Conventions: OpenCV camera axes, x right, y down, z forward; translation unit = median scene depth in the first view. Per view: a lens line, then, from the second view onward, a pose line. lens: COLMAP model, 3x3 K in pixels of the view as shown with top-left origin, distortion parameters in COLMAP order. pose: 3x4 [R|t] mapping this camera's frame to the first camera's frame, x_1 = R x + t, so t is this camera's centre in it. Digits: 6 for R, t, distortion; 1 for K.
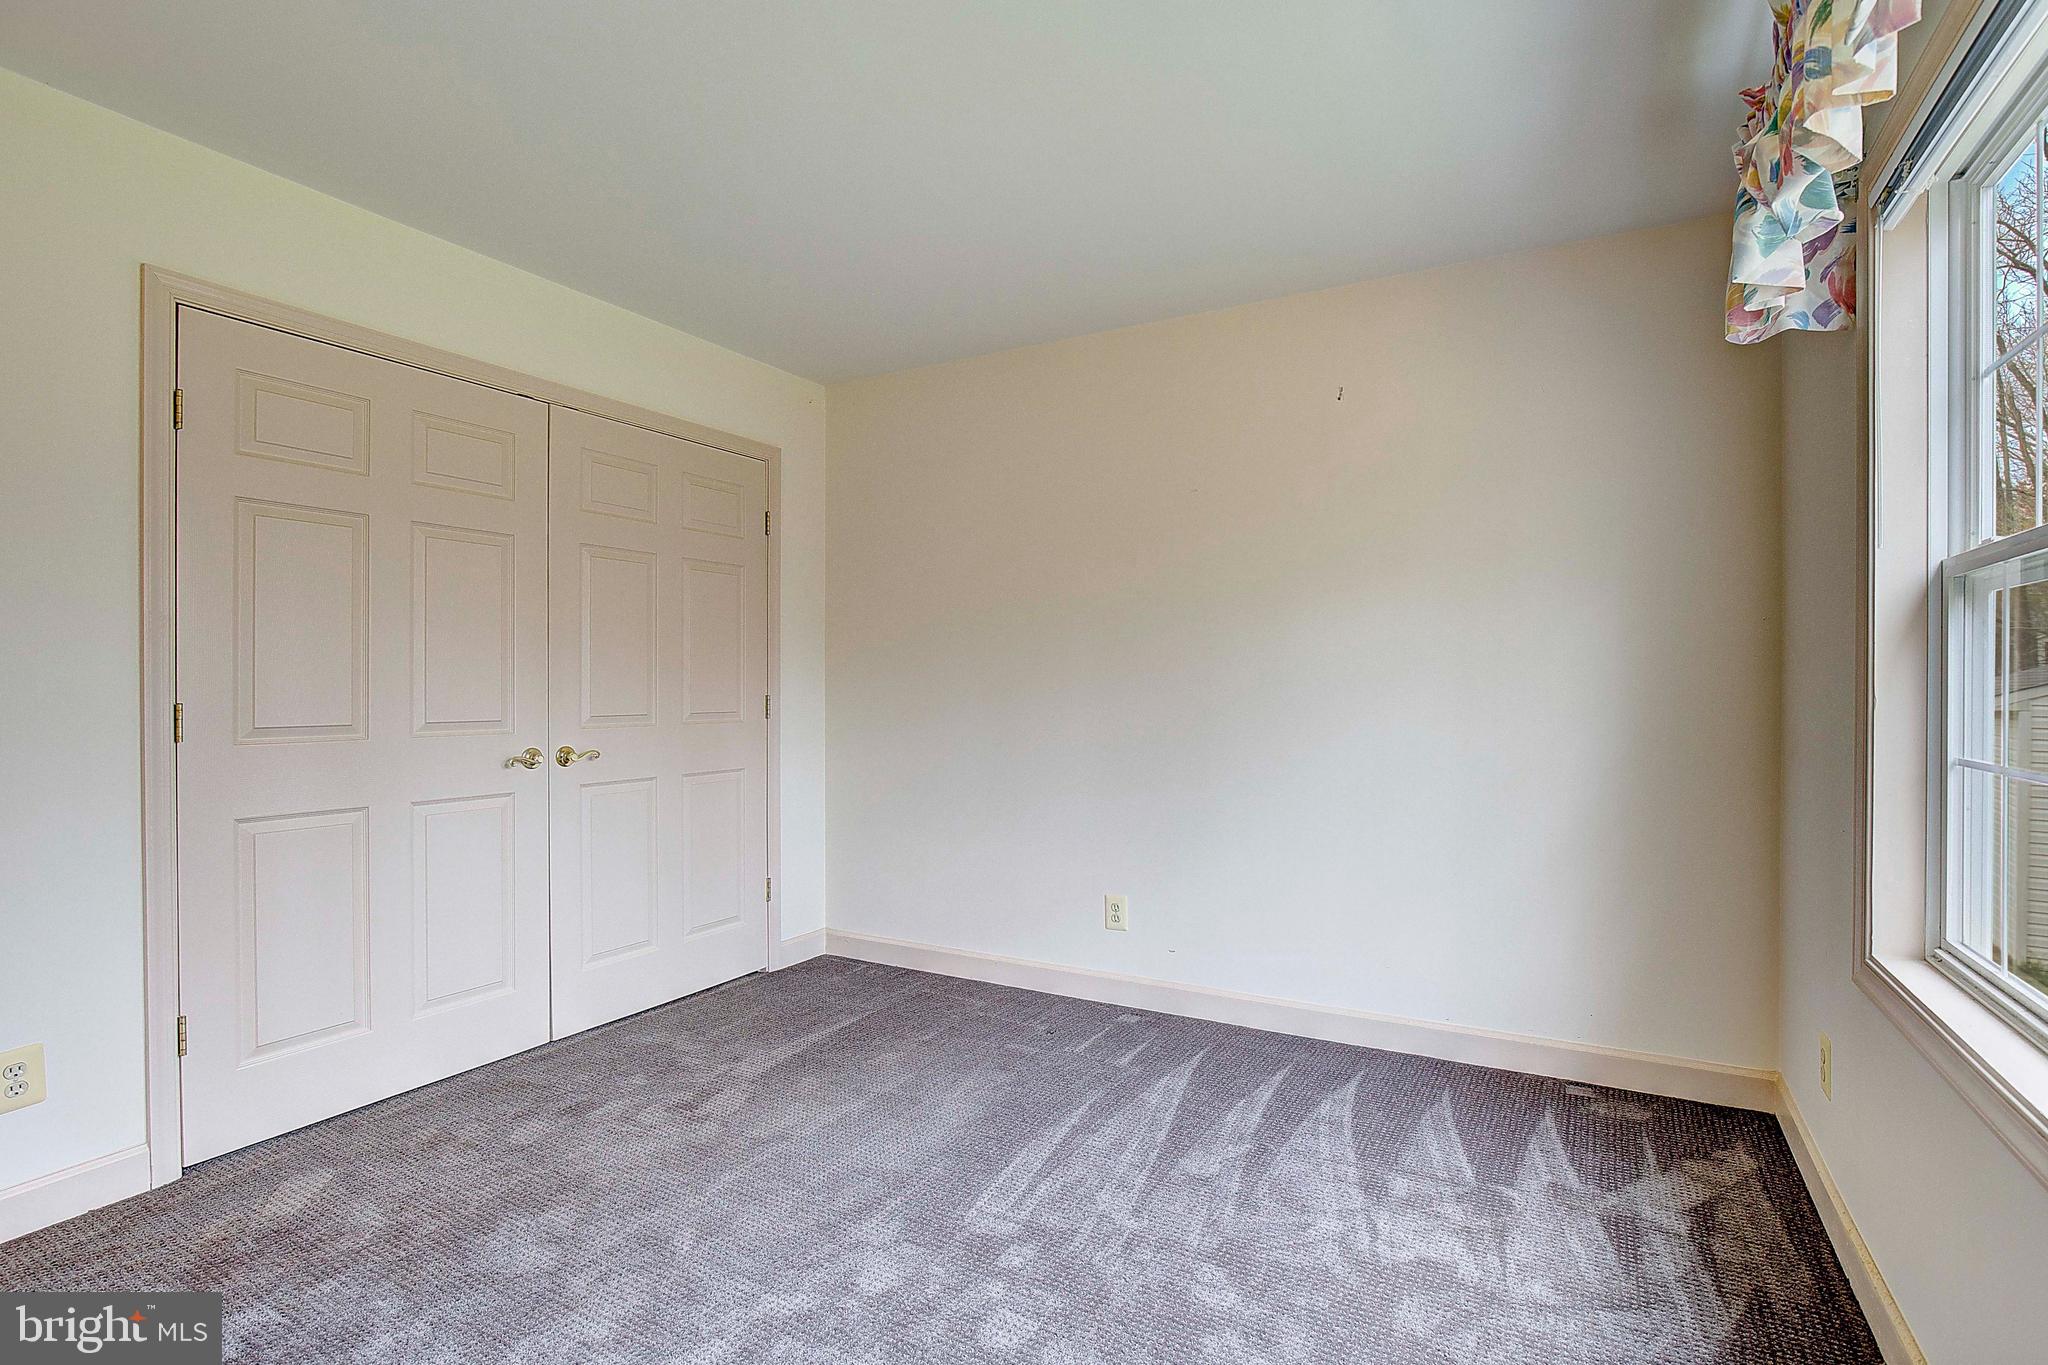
lens RADIAL K [[943.8, 0, 1030.5], [0, 943.8, 685.0], [0, 0, 1]] dist [-0.023899, 0.006877]
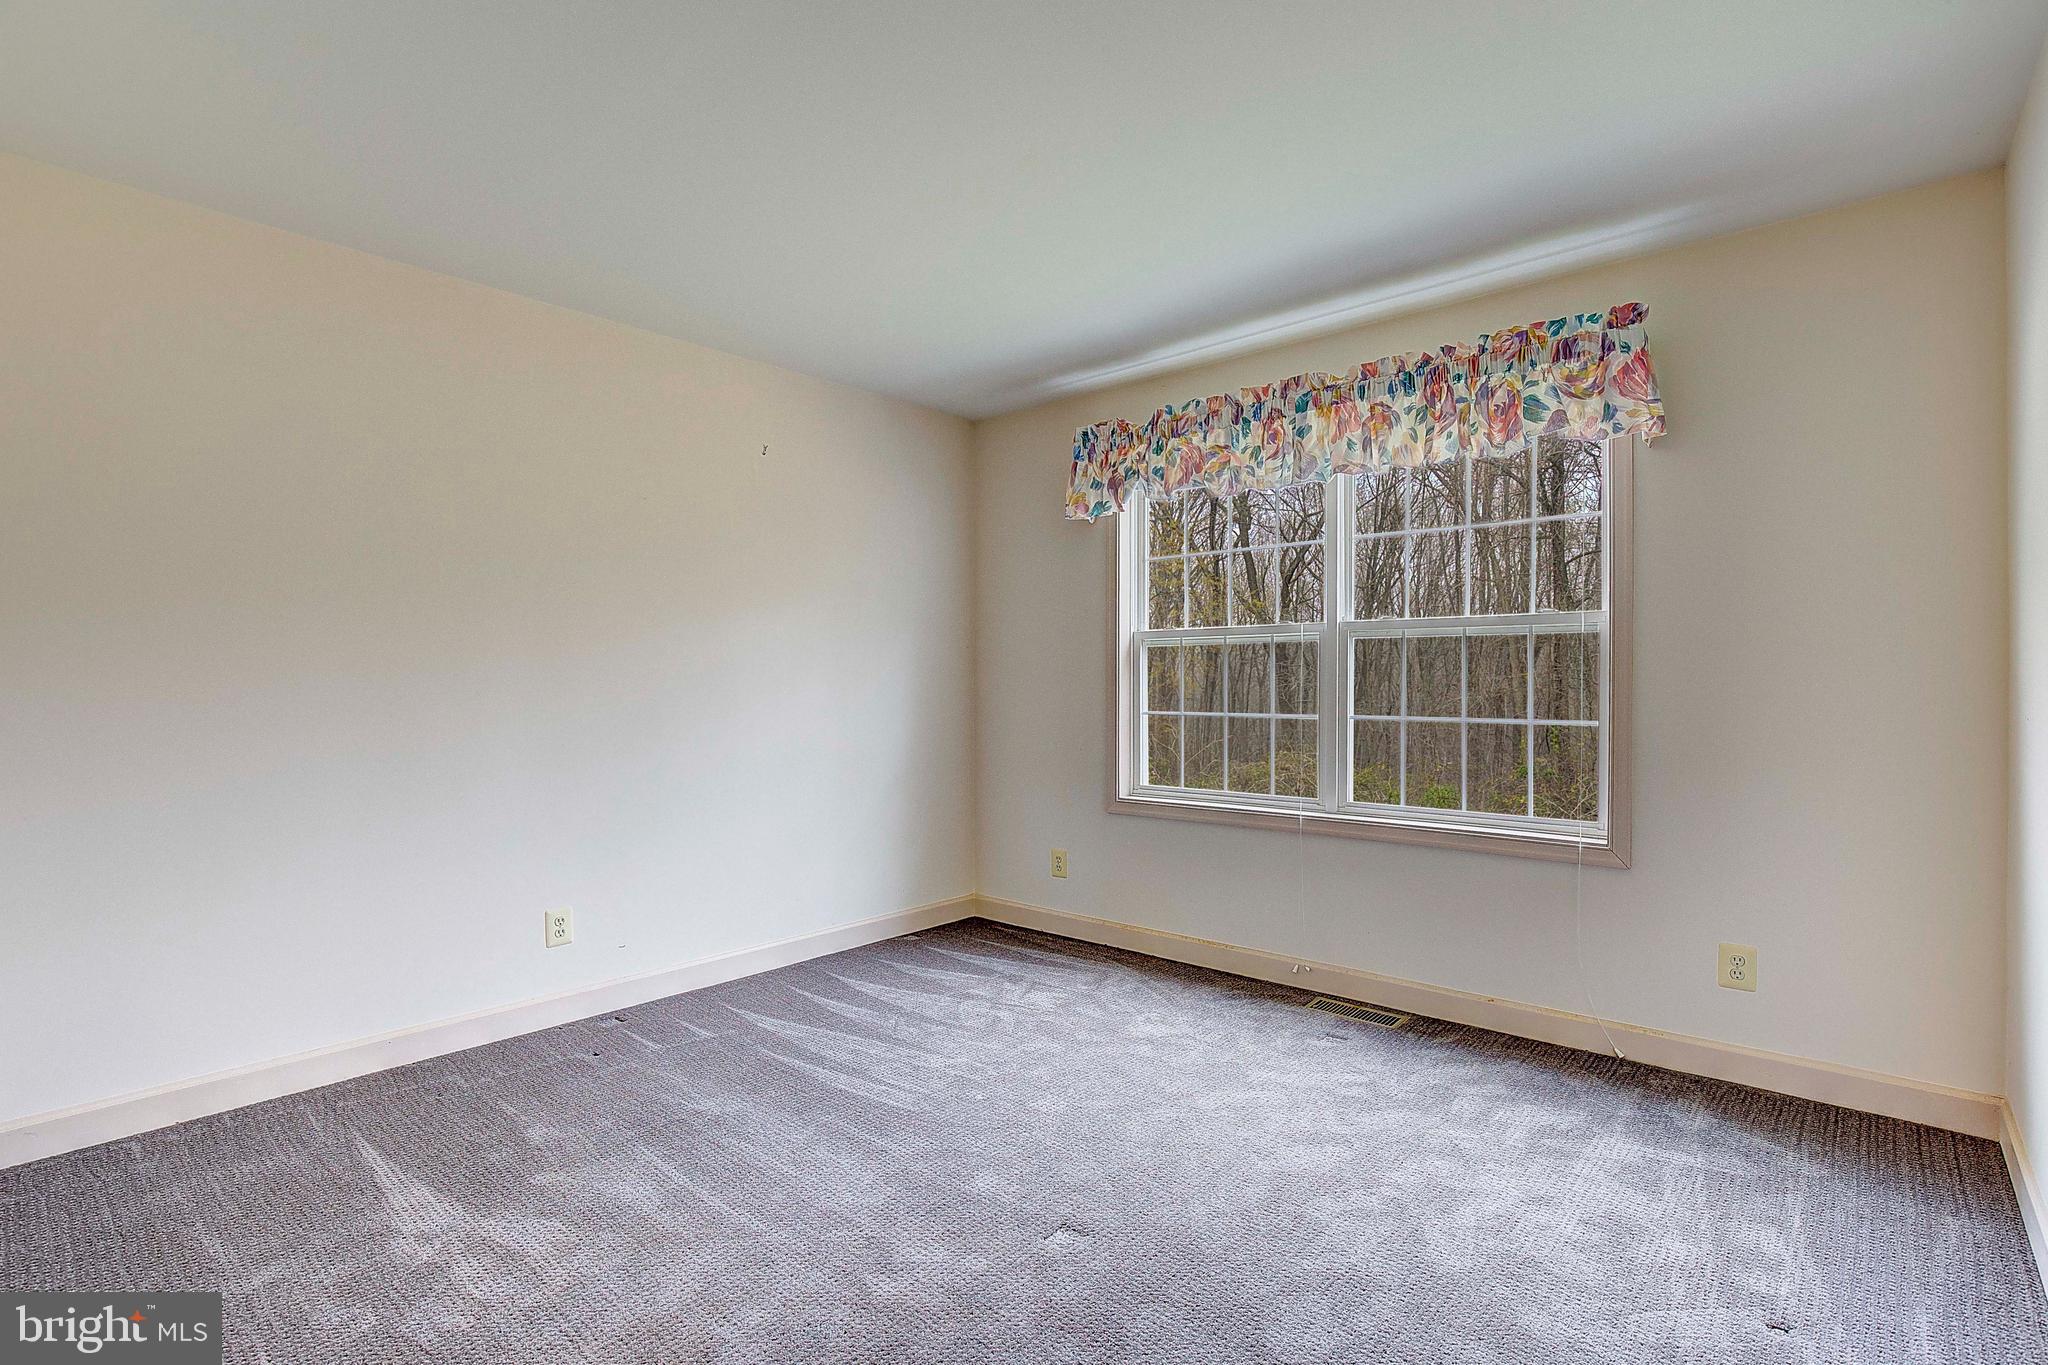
lens RADIAL K [[943.8, 0, 1032.0], [0, 943.8, 680.4], [0, 0, 1]] dist [-0.023899, 0.006877]
pose [[0.240877, 0.001851, 0.970554, -0.958607], [0.004514, 0.999985, -0.003027, -0.004321], [-0.970545, 0.005111, 0.240865, 0.410297]]
